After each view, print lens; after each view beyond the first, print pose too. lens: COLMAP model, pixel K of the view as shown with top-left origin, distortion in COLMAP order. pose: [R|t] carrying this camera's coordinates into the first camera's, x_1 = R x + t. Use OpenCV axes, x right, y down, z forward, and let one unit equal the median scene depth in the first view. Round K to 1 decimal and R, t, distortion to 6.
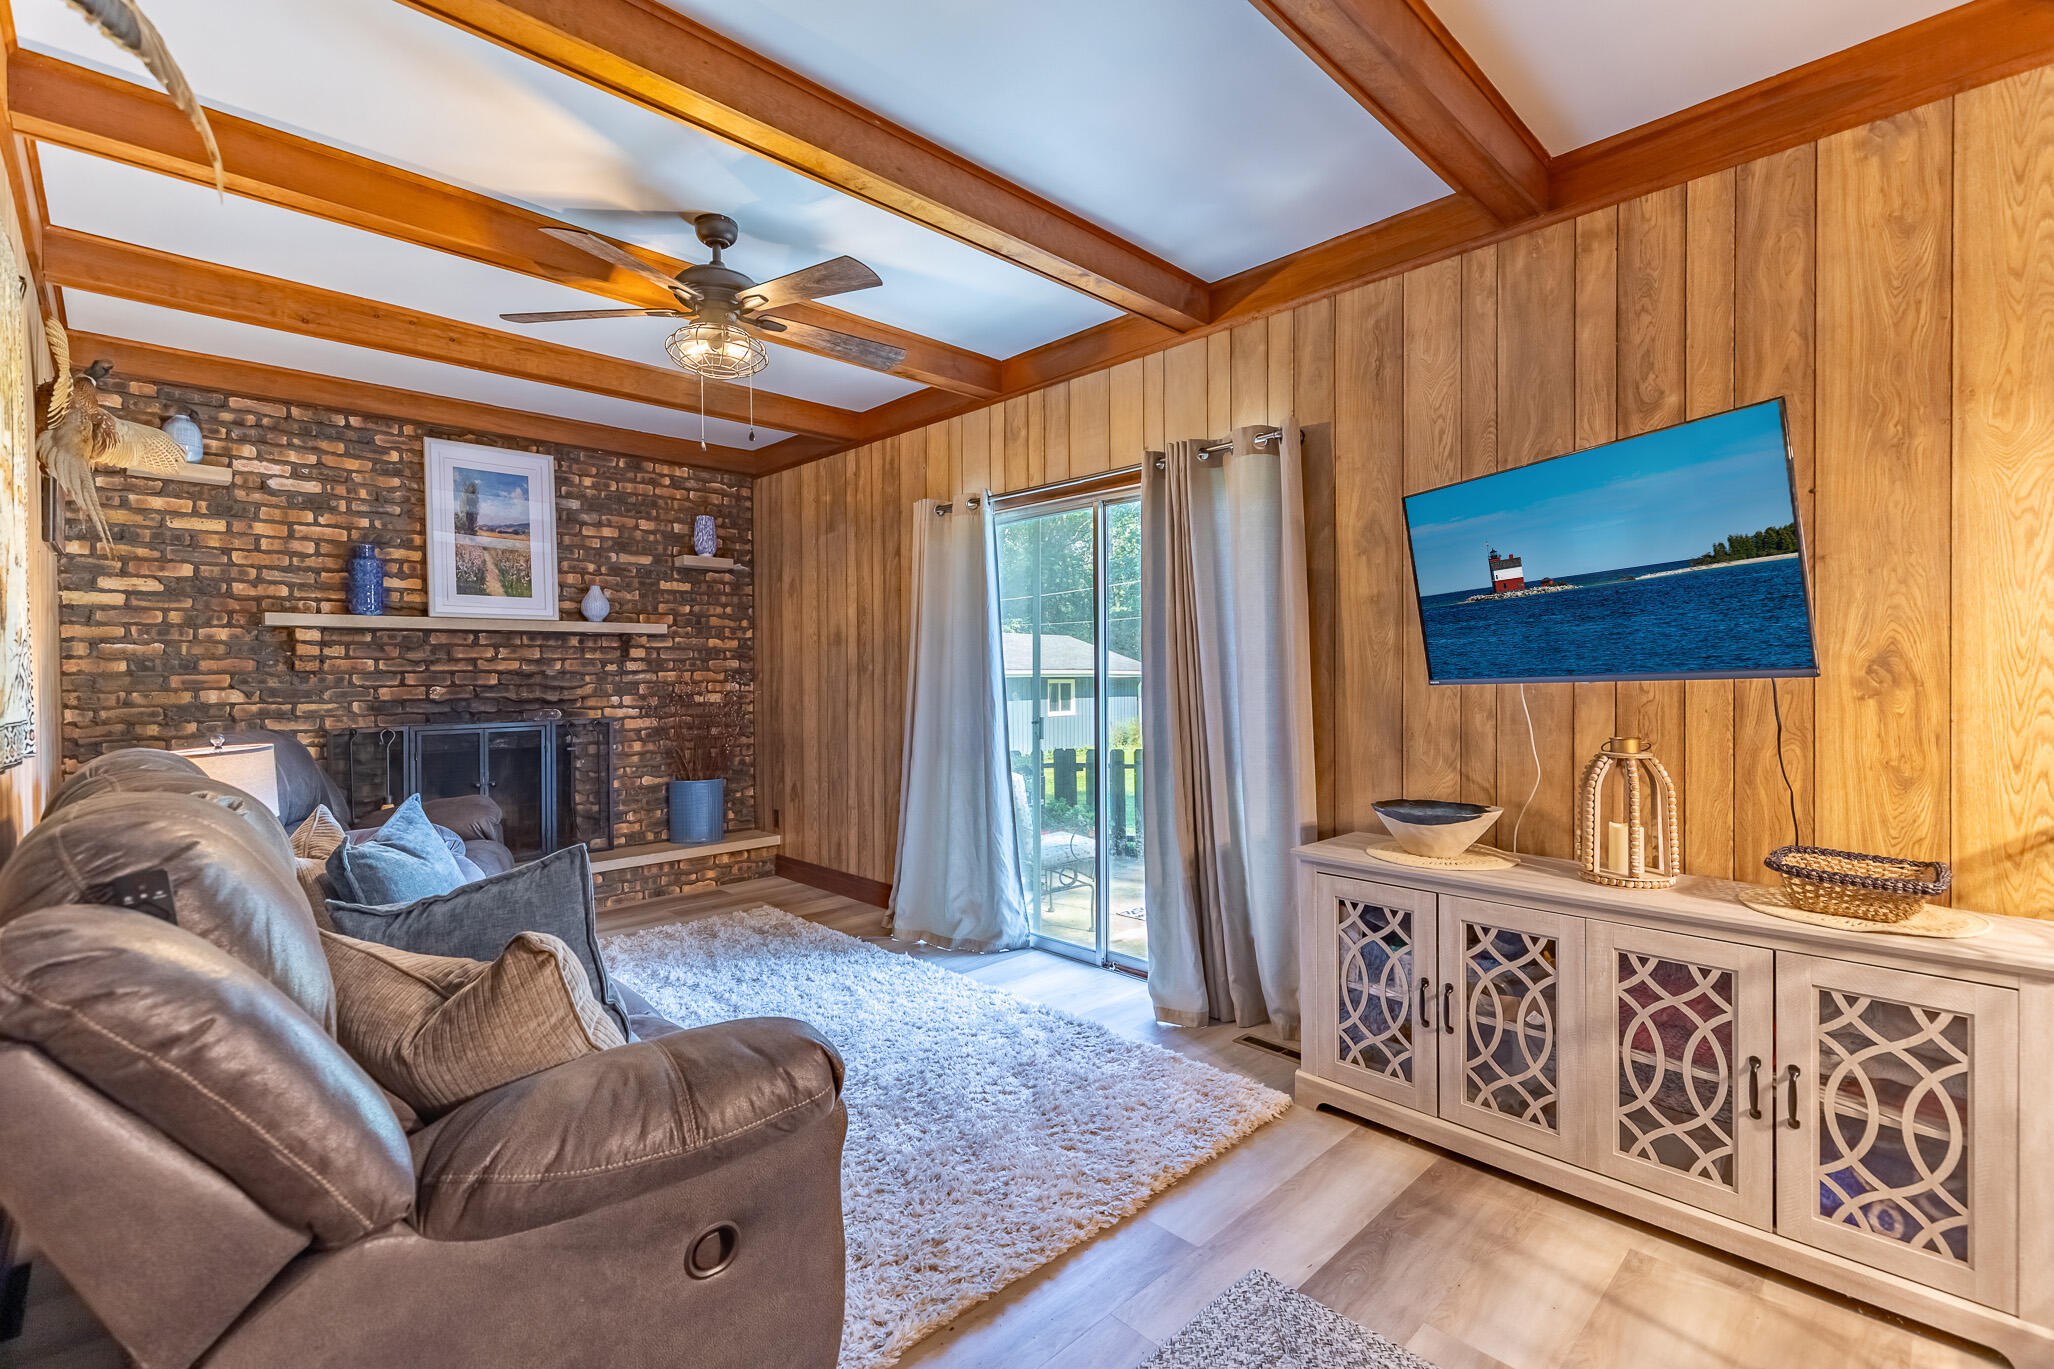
lens RADIAL K [[915.9, 0, 1025.4], [0, 915.9, 680.5], [0, 0, 1]] dist [0.005715, -0.001194]
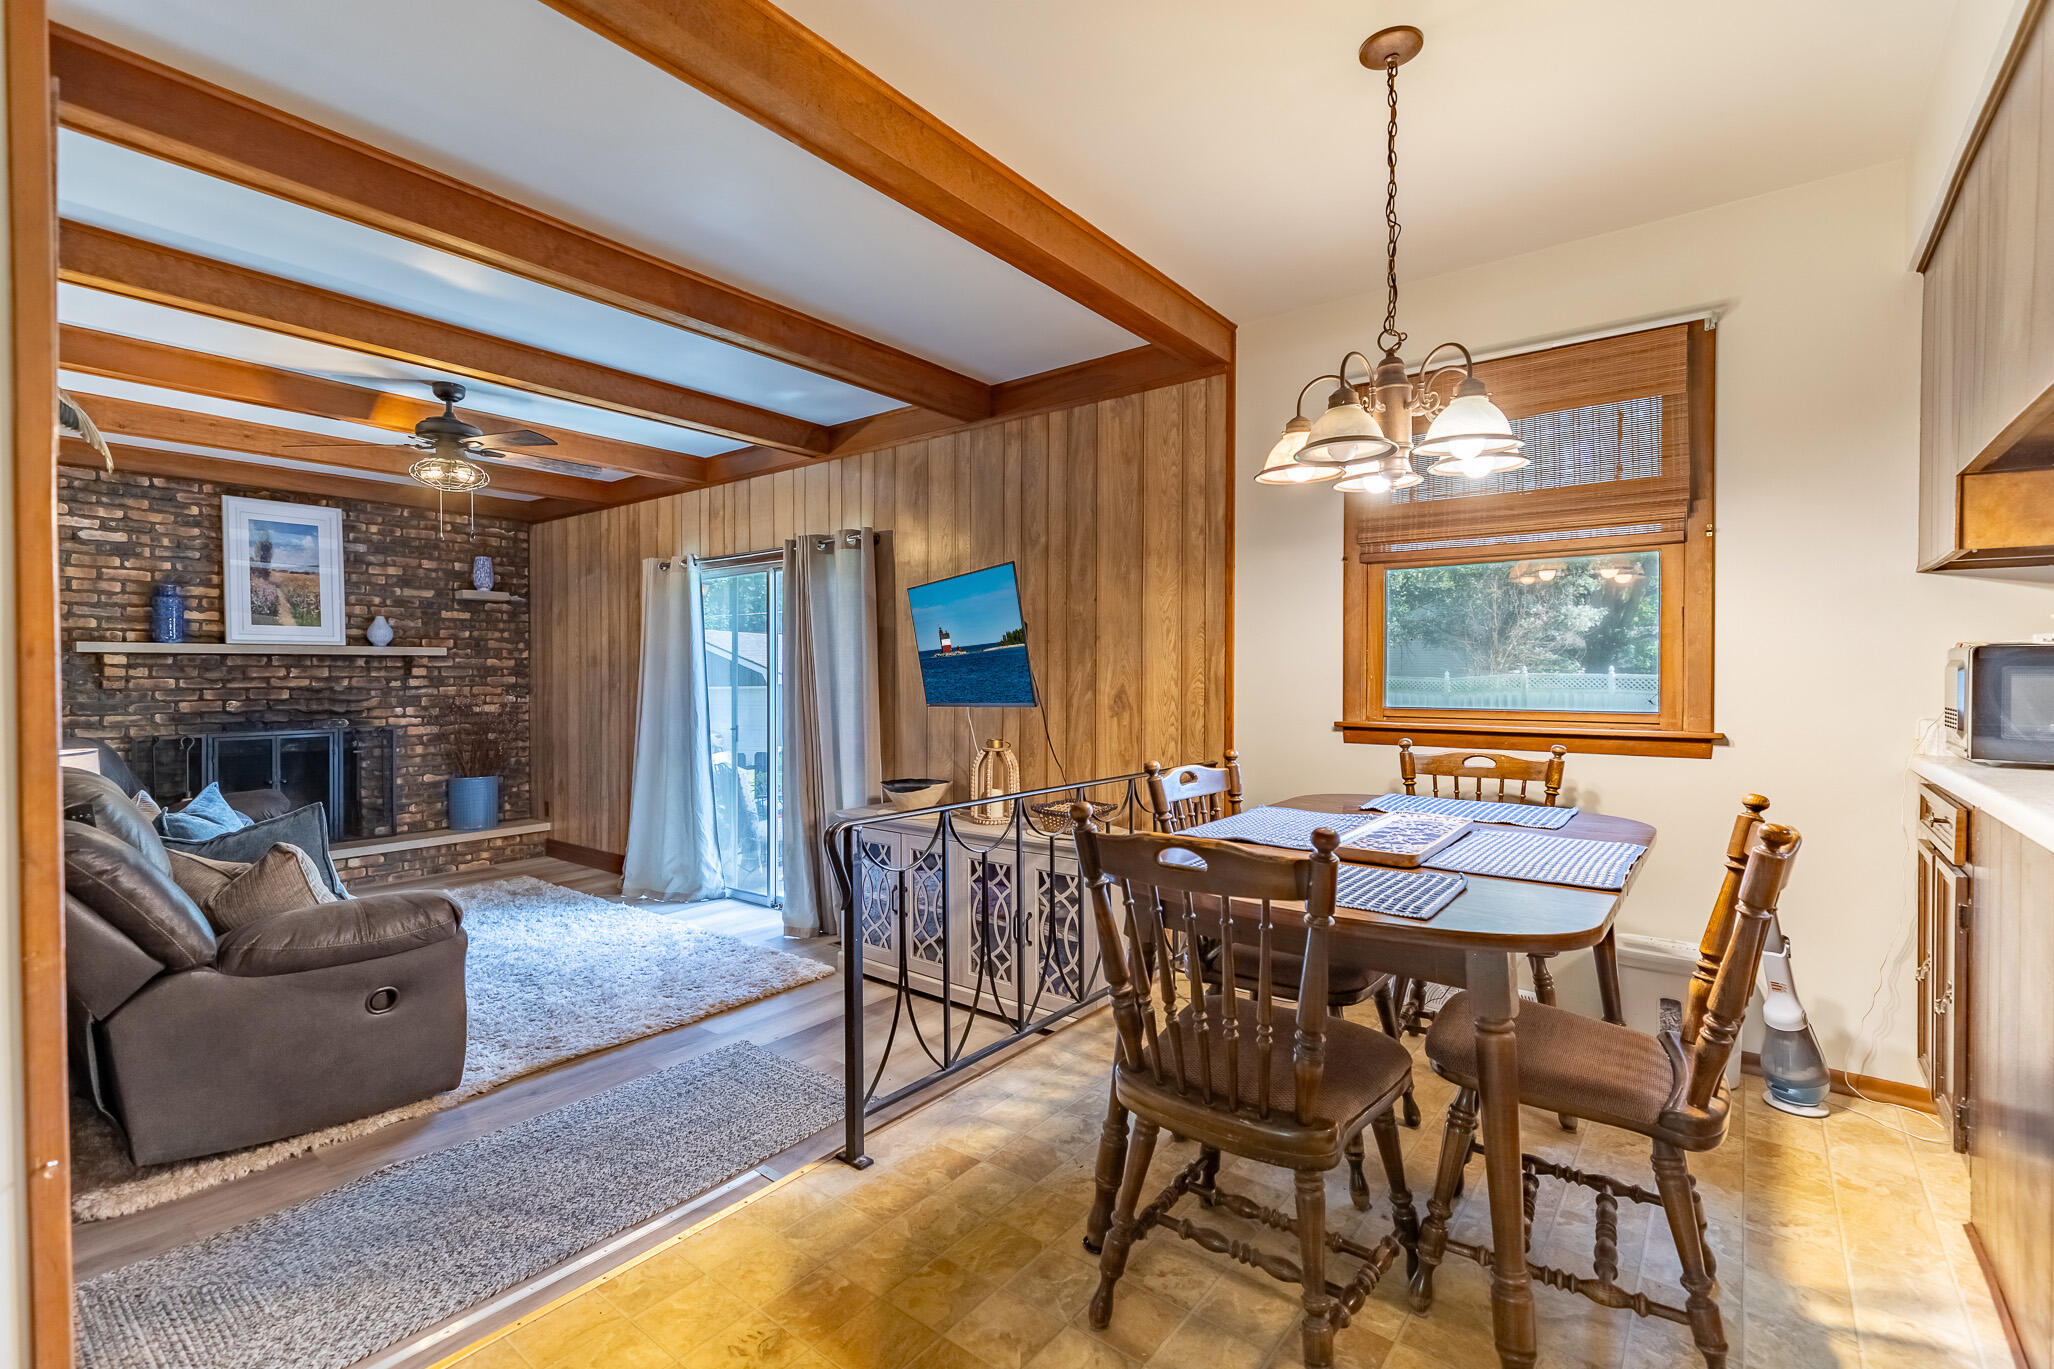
lens RADIAL K [[915.9, 0, 1025.4], [0, 915.9, 680.5], [0, 0, 1]] dist [0.005715, -0.001194]
pose [[0.990287, 0.003581, 0.138993, 0.244055], [-0.003363, 0.999993, -0.001798, -0.023561], [-0.138999, 0.001313, 0.990292, -0.374441]]
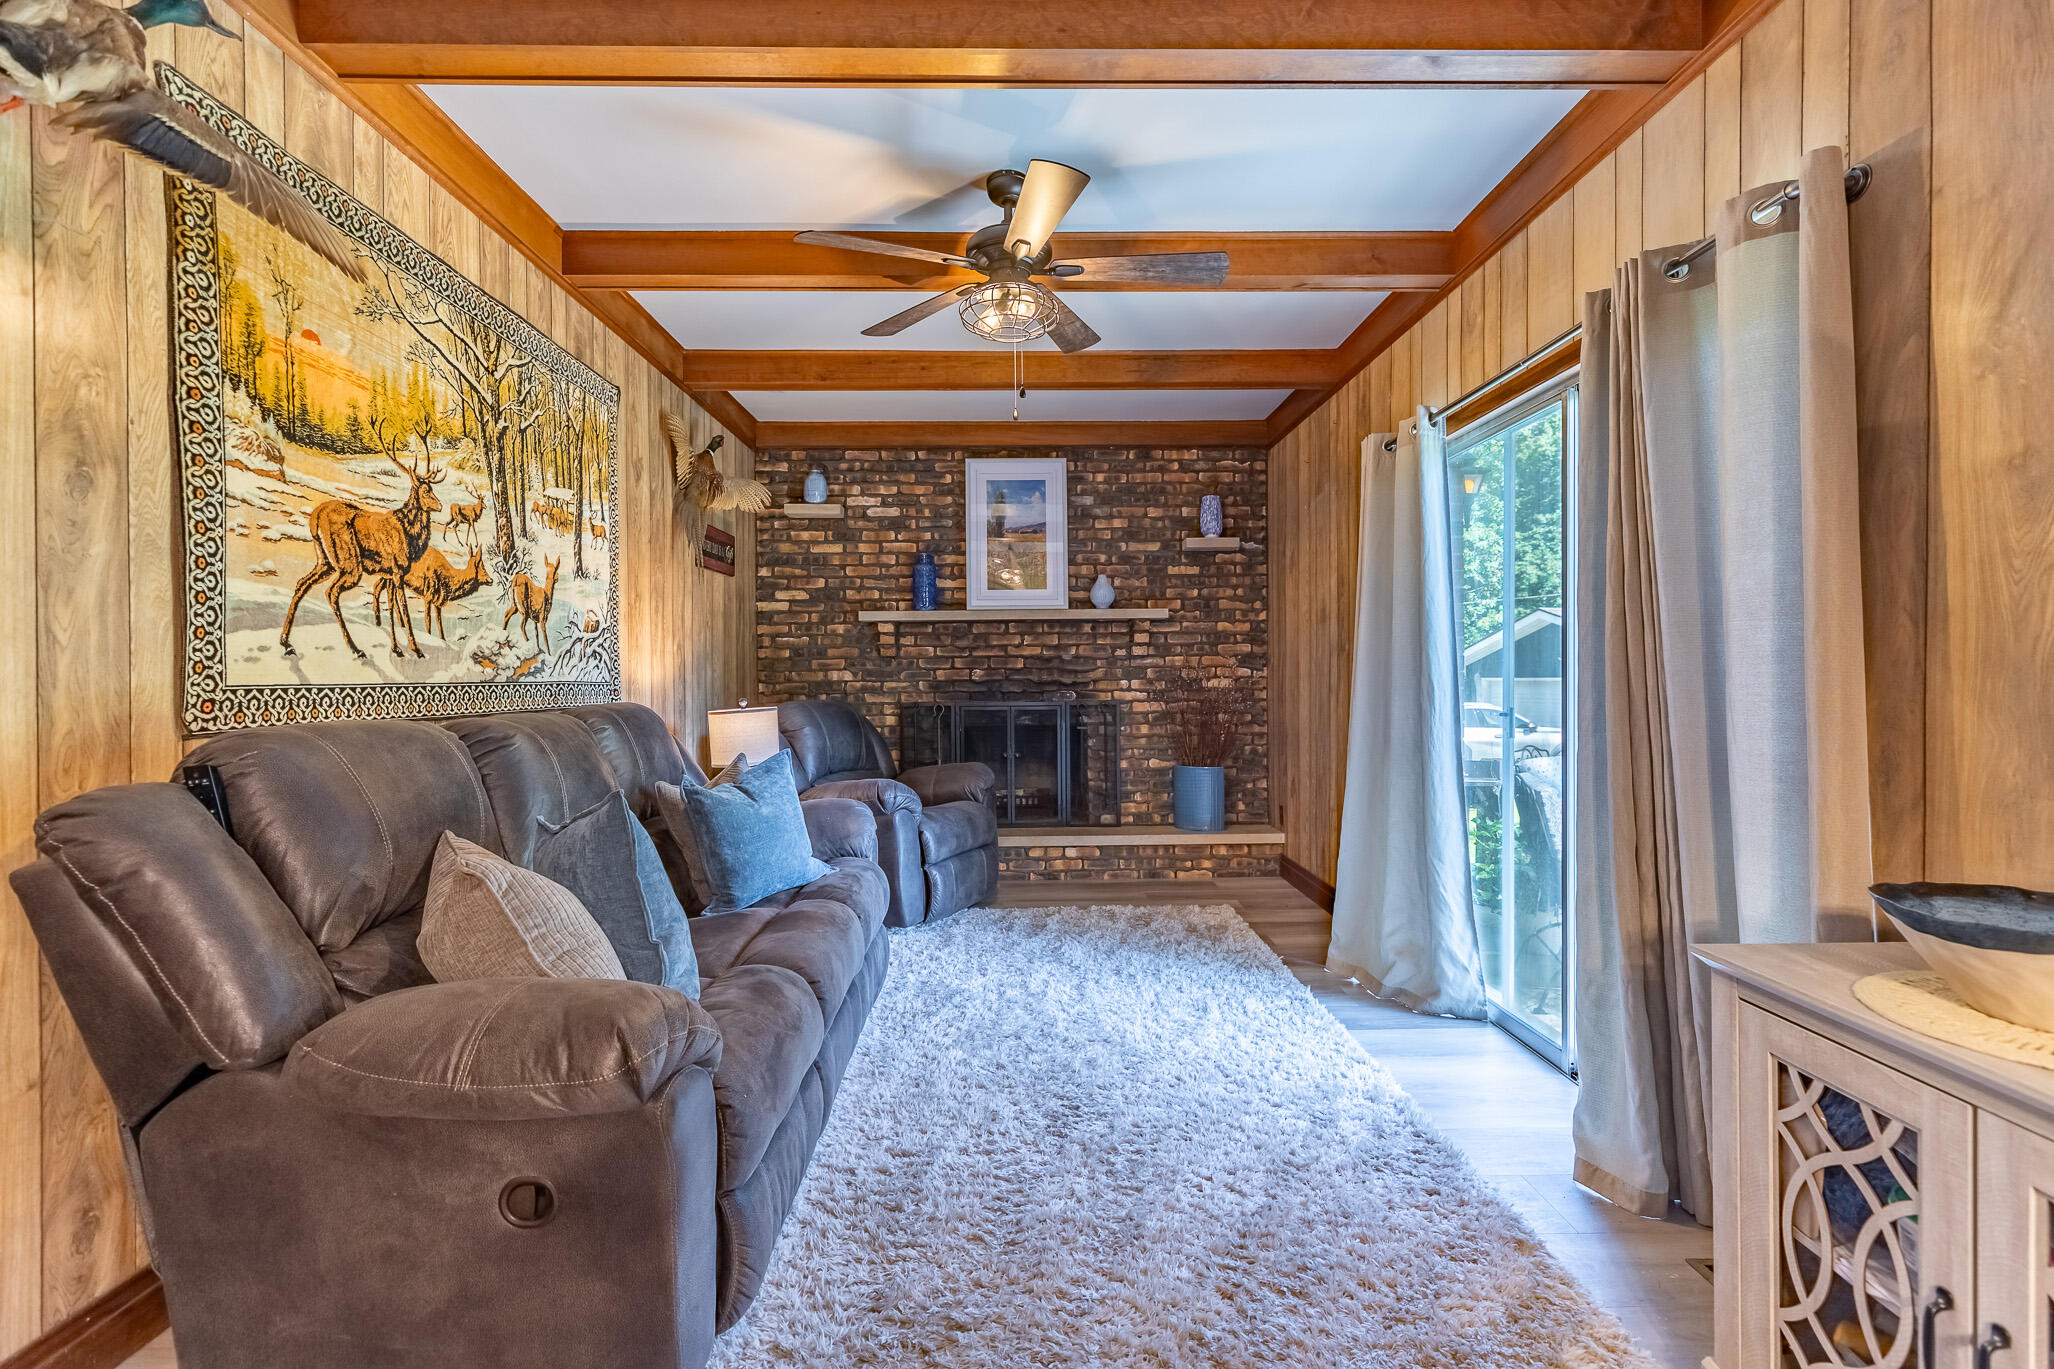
lens RADIAL K [[915.9, 0, 1025.4], [0, 915.9, 680.5], [0, 0, 1]] dist [0.005715, -0.001194]
pose [[0.726154, 0.005908, -0.687507, 0.233059], [-0.003927, 0.999982, 0.004445, 0.016941], [0.687521, -0.000528, 0.726164, 0.208025]]
